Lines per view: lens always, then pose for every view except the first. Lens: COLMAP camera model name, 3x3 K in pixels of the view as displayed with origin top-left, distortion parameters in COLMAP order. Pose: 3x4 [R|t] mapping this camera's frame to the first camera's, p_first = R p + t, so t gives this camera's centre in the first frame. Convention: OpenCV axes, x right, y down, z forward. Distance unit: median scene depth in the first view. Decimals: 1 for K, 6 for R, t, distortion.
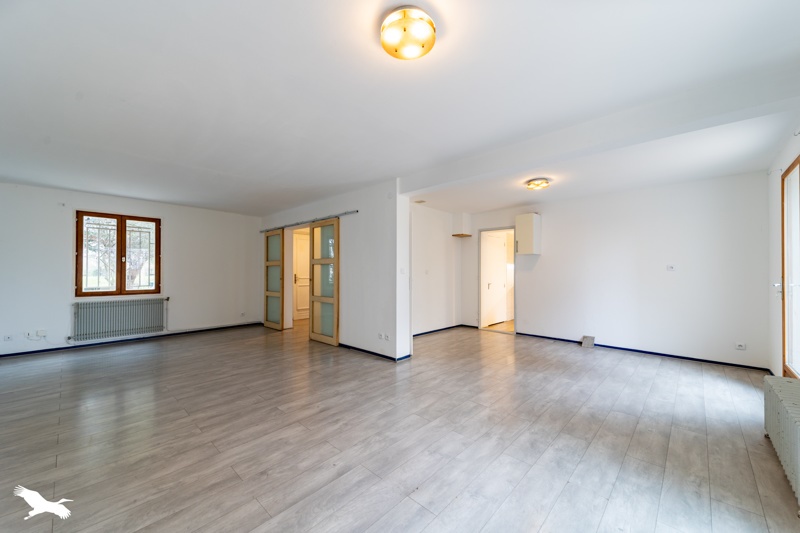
lens RADIAL K [[310.2, 0, 395.6], [0, 310.2, 267.7], [0, 0, 1]] dist [-0.020829, -0.002731]
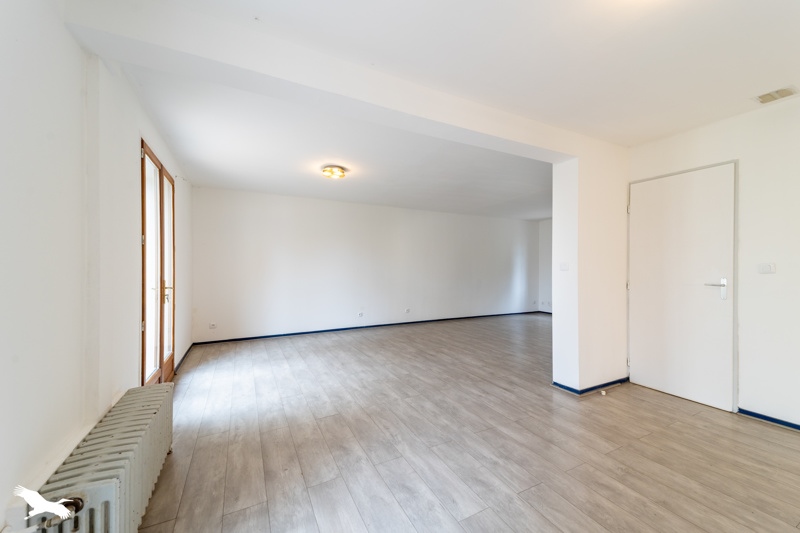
lens RADIAL K [[310.2, 0, 398.8], [0, 310.2, 265.1], [0, 0, 1]] dist [-0.020829, -0.002731]
pose [[-0.322854, 0.002984, -0.946444, 1.501148], [0.003043, 0.999993, 0.002114, -0.003527], [0.946444, -0.002198, -0.322861, 1.539931]]
